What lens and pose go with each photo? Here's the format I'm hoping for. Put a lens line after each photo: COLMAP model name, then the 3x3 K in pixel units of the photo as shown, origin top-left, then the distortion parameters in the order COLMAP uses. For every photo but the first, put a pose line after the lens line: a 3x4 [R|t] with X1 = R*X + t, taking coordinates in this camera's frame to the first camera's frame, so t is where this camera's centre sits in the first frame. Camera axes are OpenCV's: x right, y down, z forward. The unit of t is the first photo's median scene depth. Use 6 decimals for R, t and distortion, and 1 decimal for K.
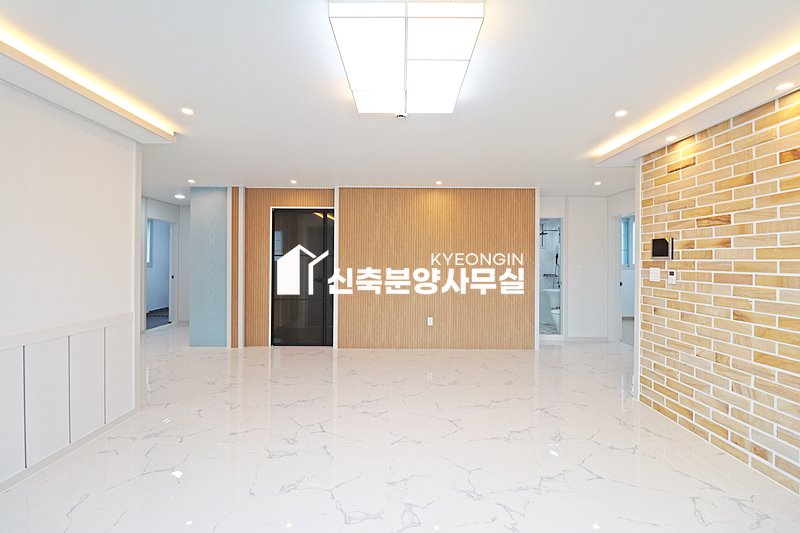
lens RADIAL K [[366.8, 0, 402.5], [0, 366.8, 259.3], [0, 0, 1]] dist [-0.000457, -0.012841]
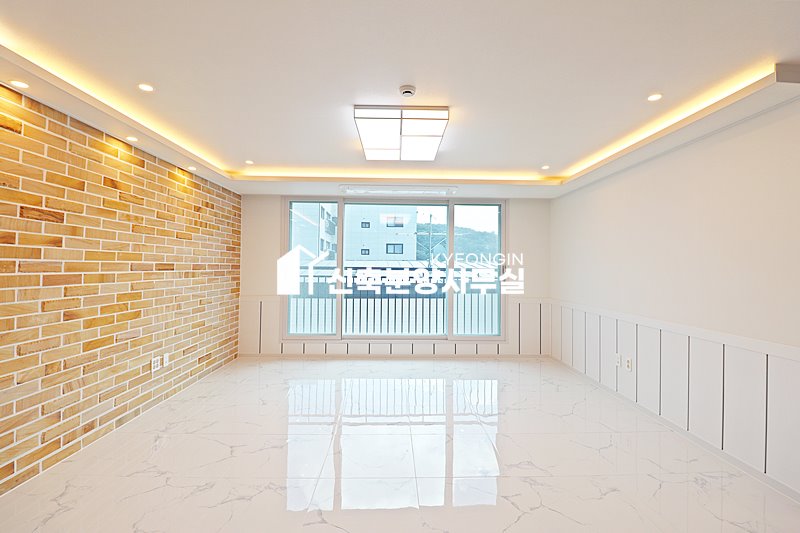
lens RADIAL K [[366.8, 0, 402.5], [0, 366.8, 259.3], [0, 0, 1]] dist [-0.000457, -0.012841]
pose [[-0.999661, -0.015665, -0.020779, 0.015898], [-0.015165, 0.999597, -0.023994, 0.007061], [0.021146, -0.023671, -0.999496, 1.653117]]
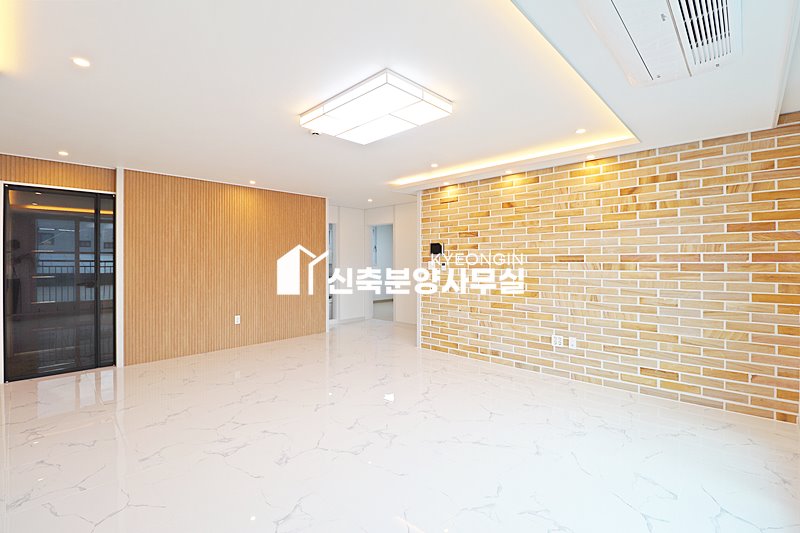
lens RADIAL K [[366.8, 0, 402.5], [0, 366.8, 259.3], [0, 0, 1]] dist [-0.000457, -0.012841]
pose [[0.690752, -0.004063, 0.723080, -0.607778], [0.004857, 0.999988, 0.000979, 0.013164], [-0.723076, 0.002836, 0.690763, -0.017993]]
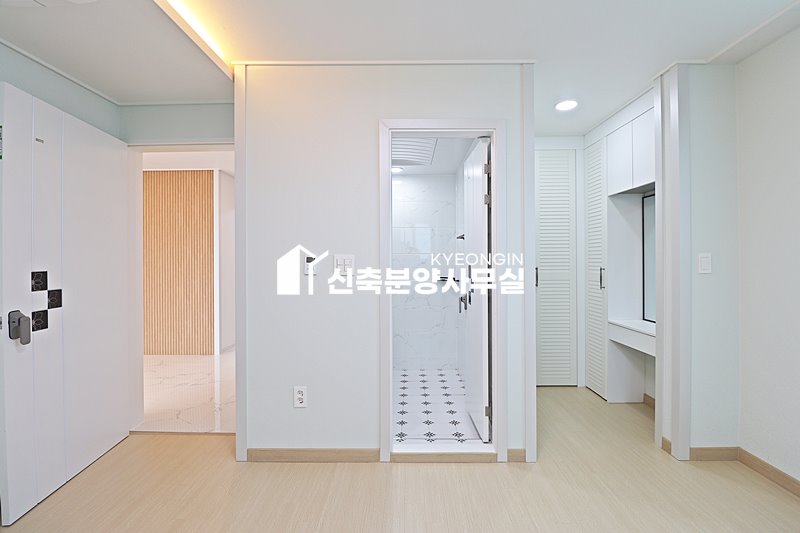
lens RADIAL K [[366.8, 0, 402.5], [0, 366.8, 259.3], [0, 0, 1]] dist [-0.000457, -0.012841]
pose [[0.999866, -0.006508, -0.015001, 1.500184], [0.006536, 0.999977, 0.001838, 0.036135], [0.014989, -0.001936, 0.999886, 0.256955]]
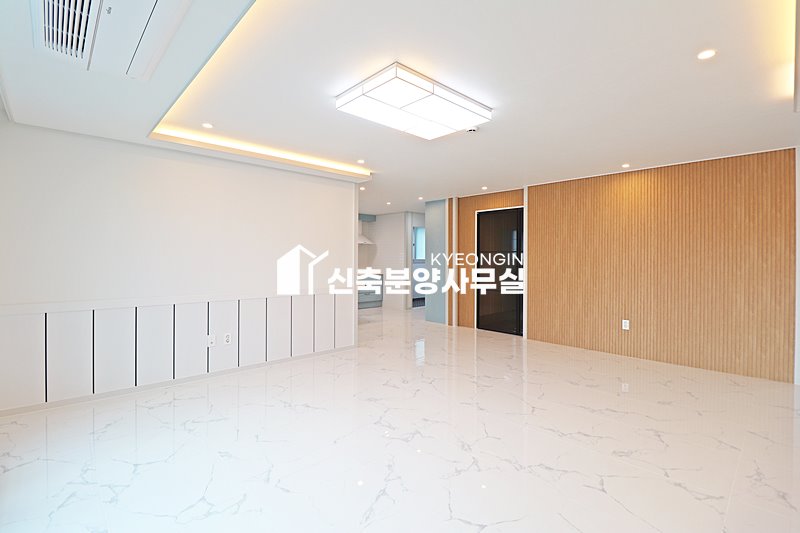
lens RADIAL K [[366.8, 0, 402.5], [0, 366.8, 259.3], [0, 0, 1]] dist [-0.000457, -0.012841]
pose [[0.684477, -0.001585, -0.729033, 0.636898], [0.000913, 0.999999, -0.001317, 0.026161], [0.729034, 0.000235, 0.684478, 0.026330]]
